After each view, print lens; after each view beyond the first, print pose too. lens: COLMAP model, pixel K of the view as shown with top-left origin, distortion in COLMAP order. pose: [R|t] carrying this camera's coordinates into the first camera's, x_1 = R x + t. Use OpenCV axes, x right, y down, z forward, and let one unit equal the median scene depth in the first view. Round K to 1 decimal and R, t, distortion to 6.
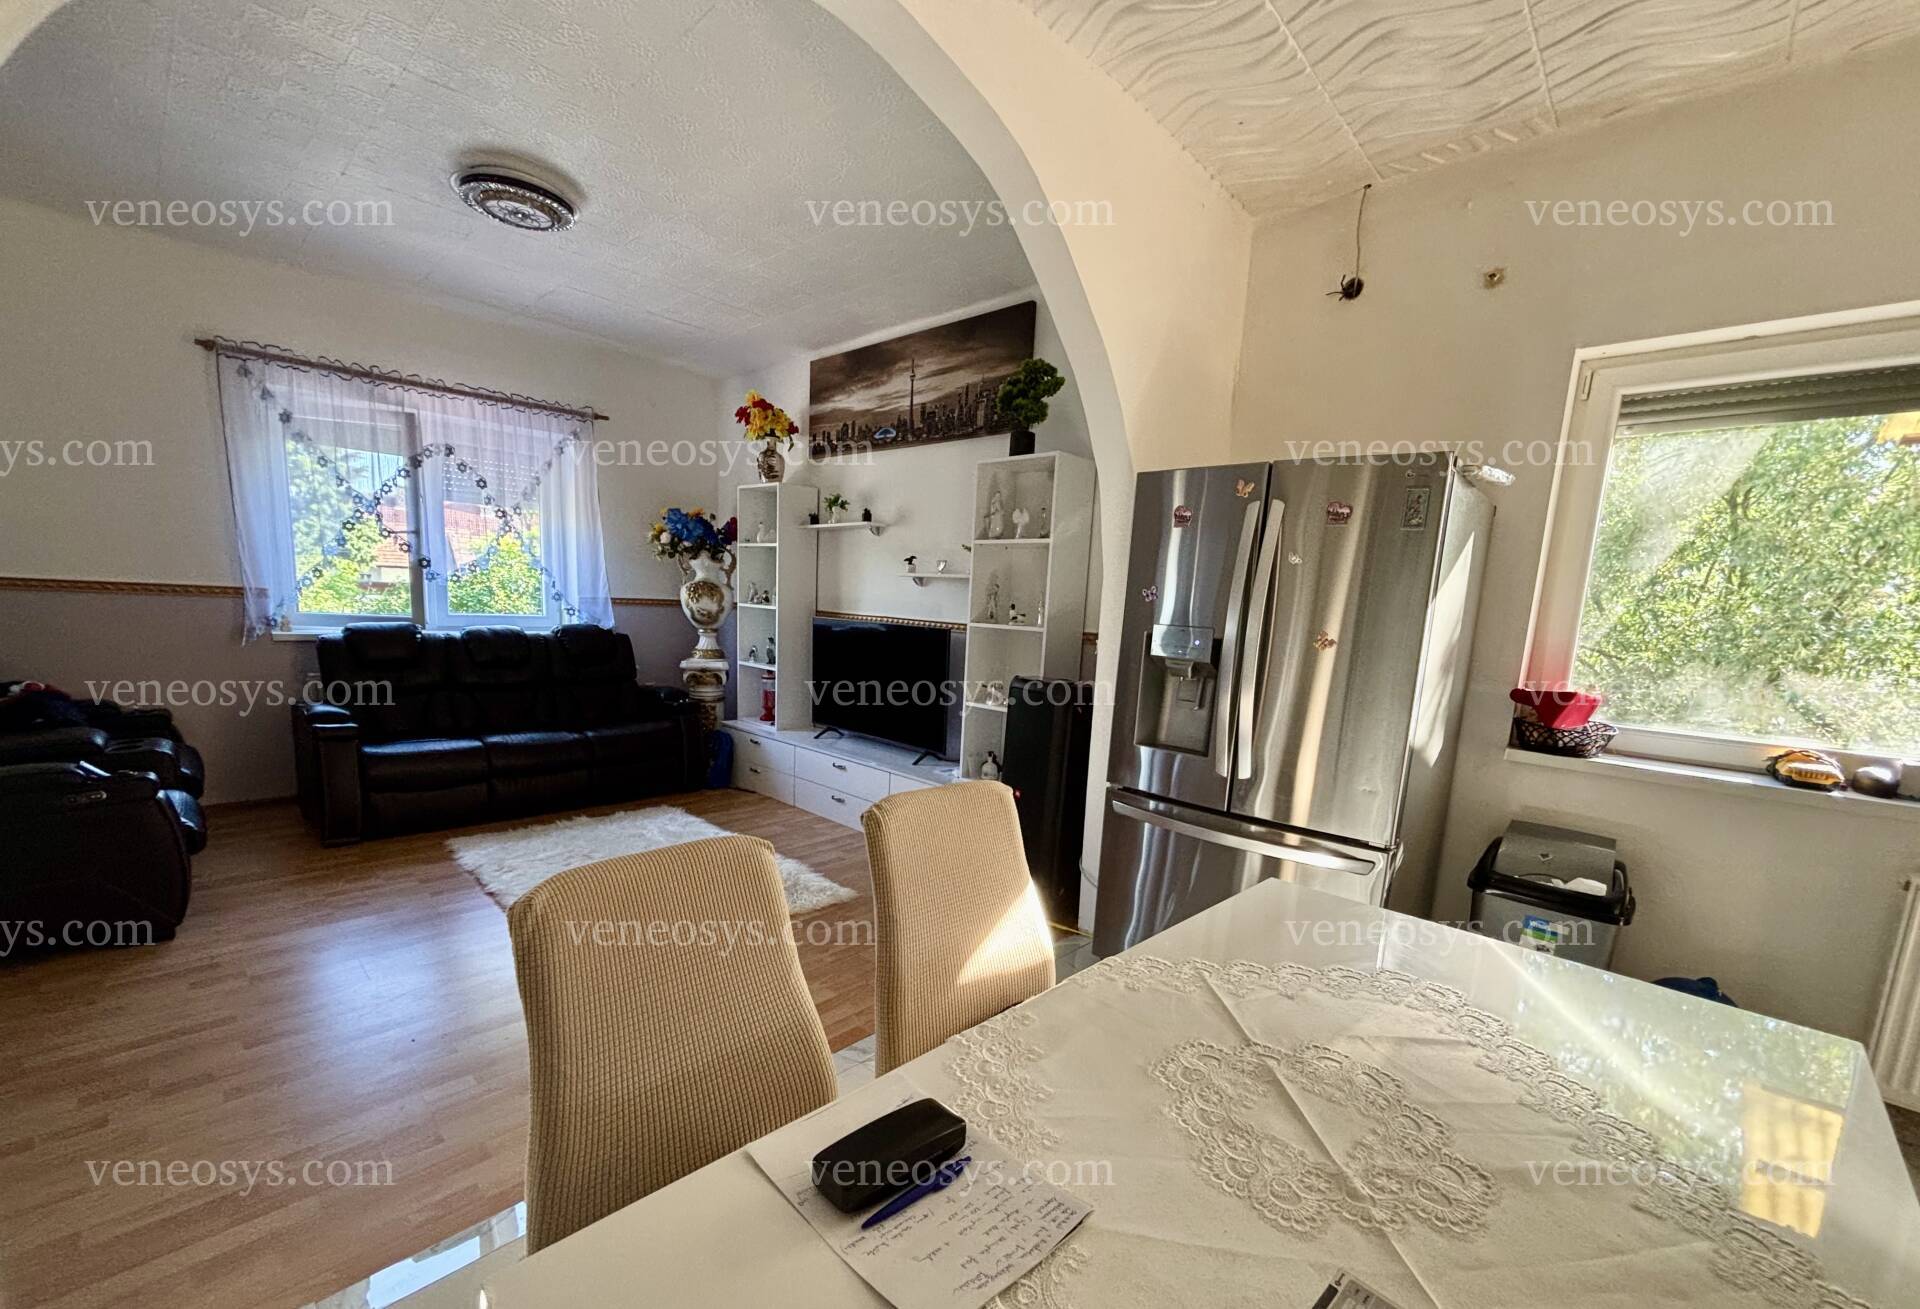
lens RADIAL K [[787.8, 0, 959.3], [0, 787.8, 715.7], [0, 0, 1]] dist [0.017020, 0.000066]
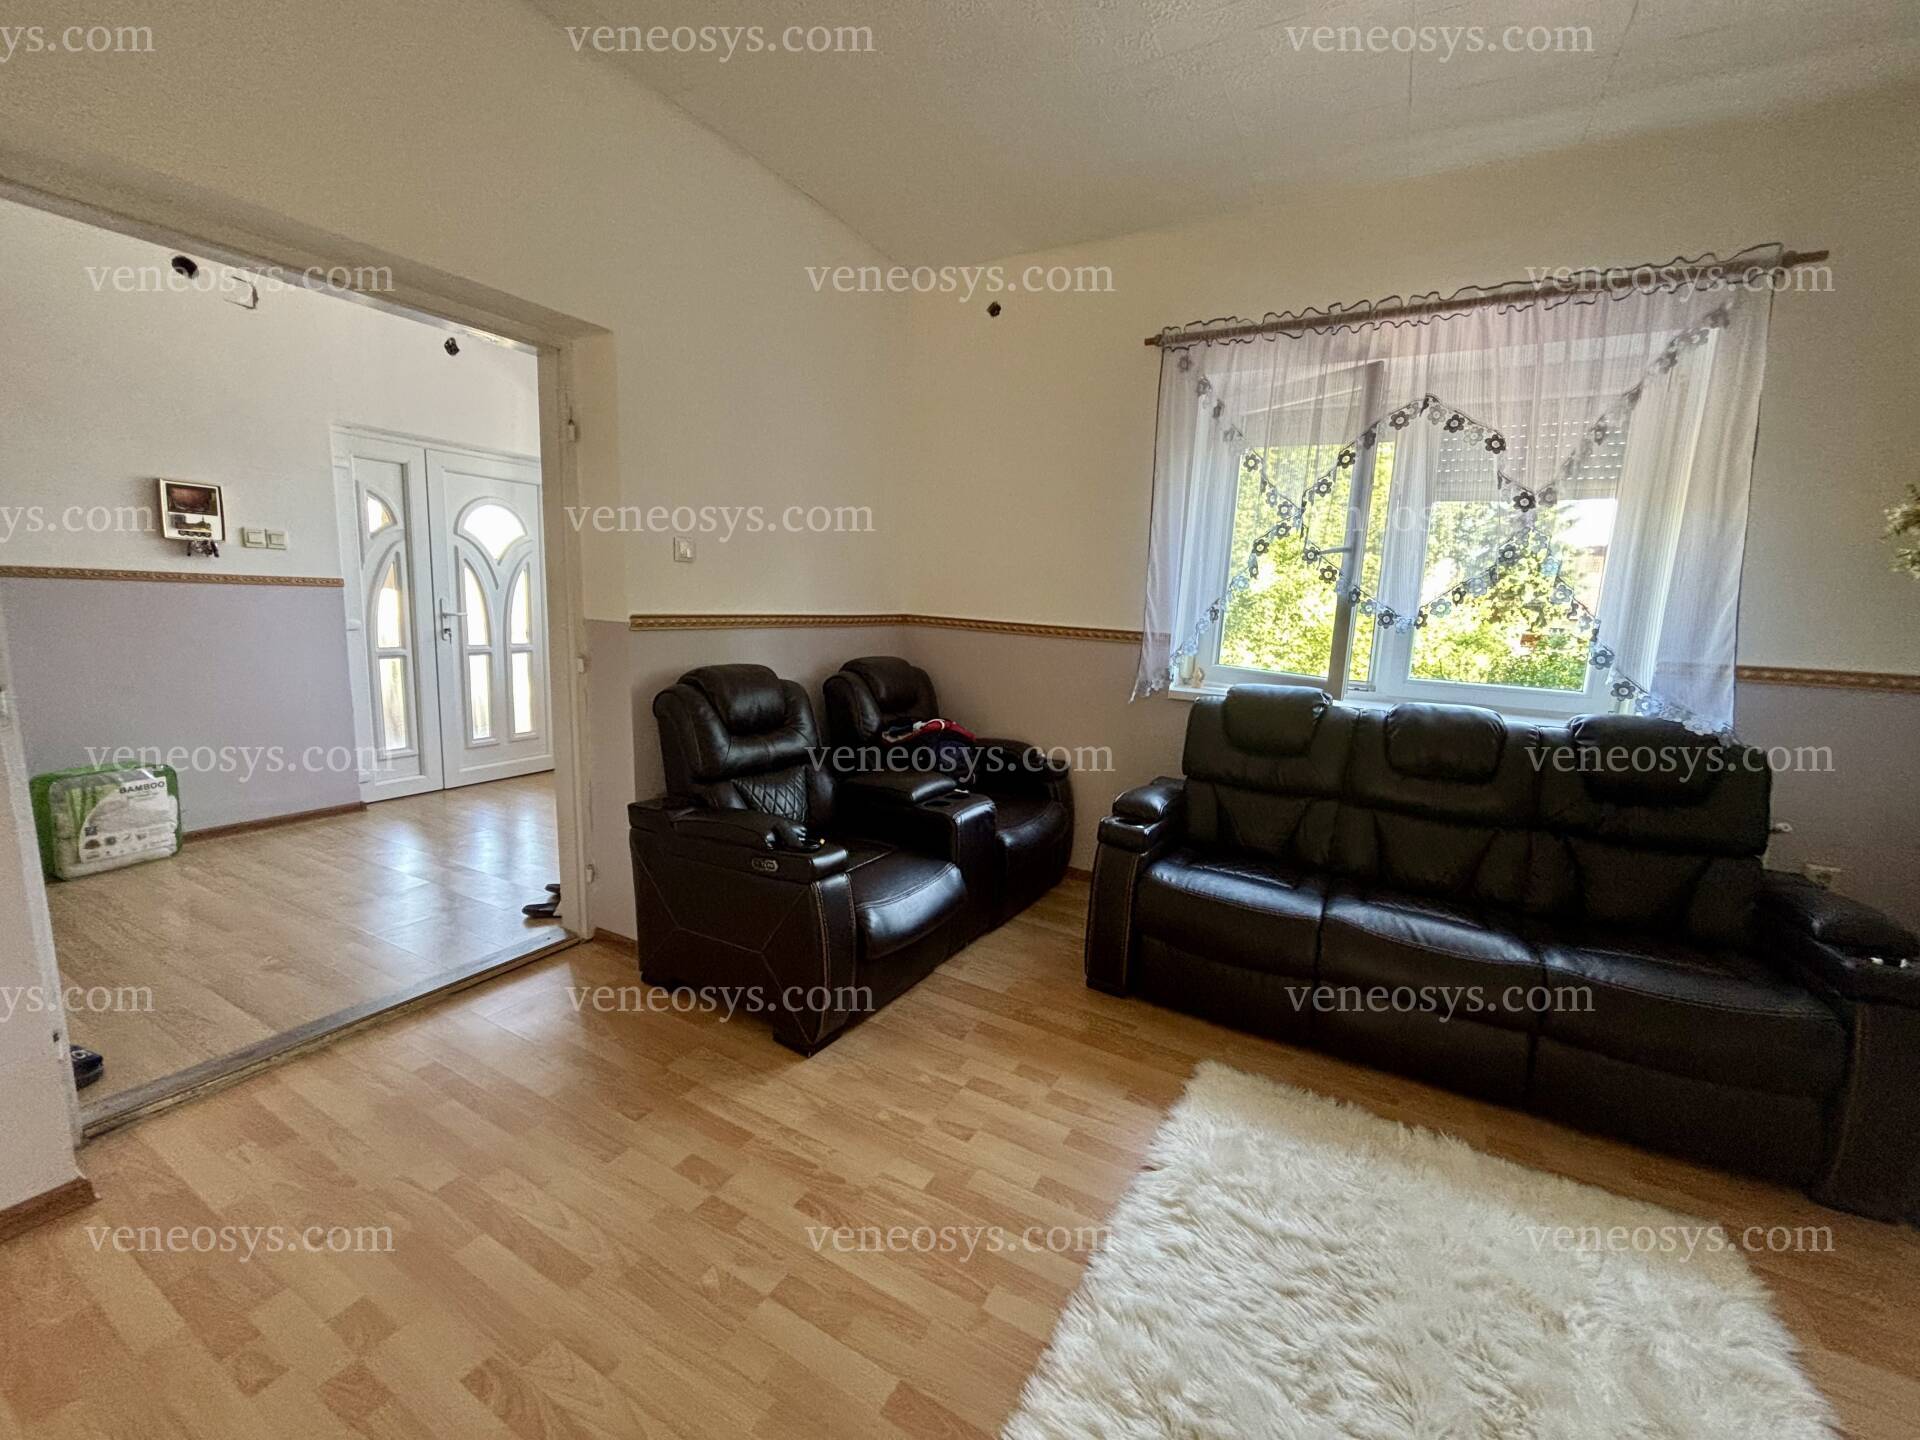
lens RADIAL K [[803.7, 0, 956.9], [0, 803.7, 709.6], [0, 0, 1]] dist [0.000220, 0.006429]
pose [[0.252312, 0.096536, -0.962818, -0.133168], [-0.180575, 0.982230, 0.051162, -0.082679], [0.950648, 0.160952, 0.265261, 0.560215]]
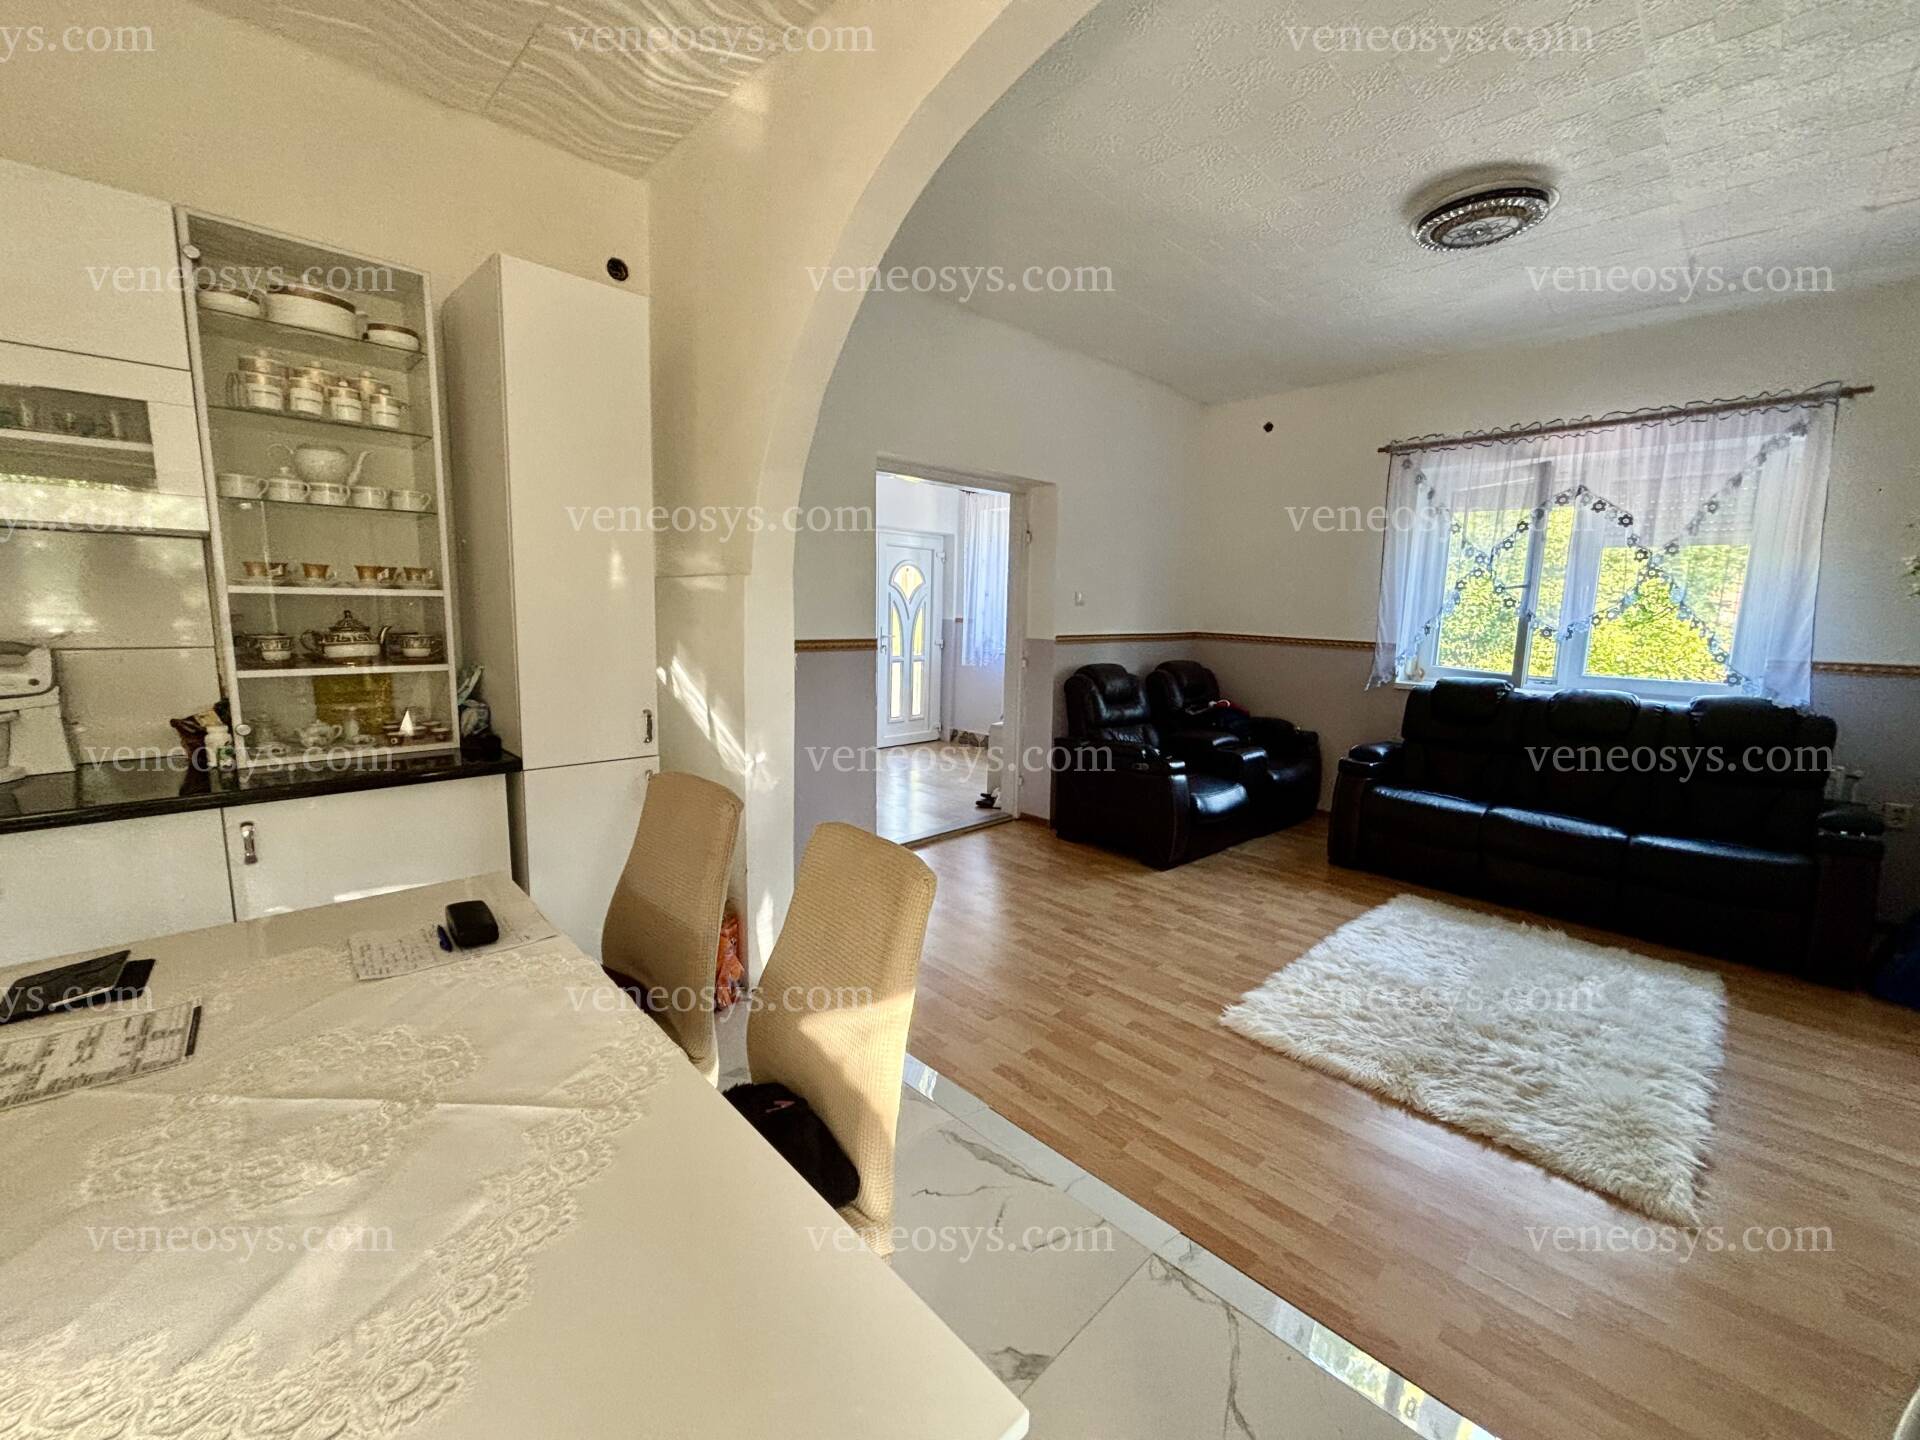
lens RADIAL K [[776.0, 0, 935.8], [0, 776.0, 713.5], [0, 0, 1]] dist [-0.023833, 0.006334]
pose [[-0.062016, 0.087395, -0.994241, 0.286902], [-0.177743, 0.979268, 0.097165, -0.046126], [0.982121, 0.182745, -0.045197, 0.383147]]
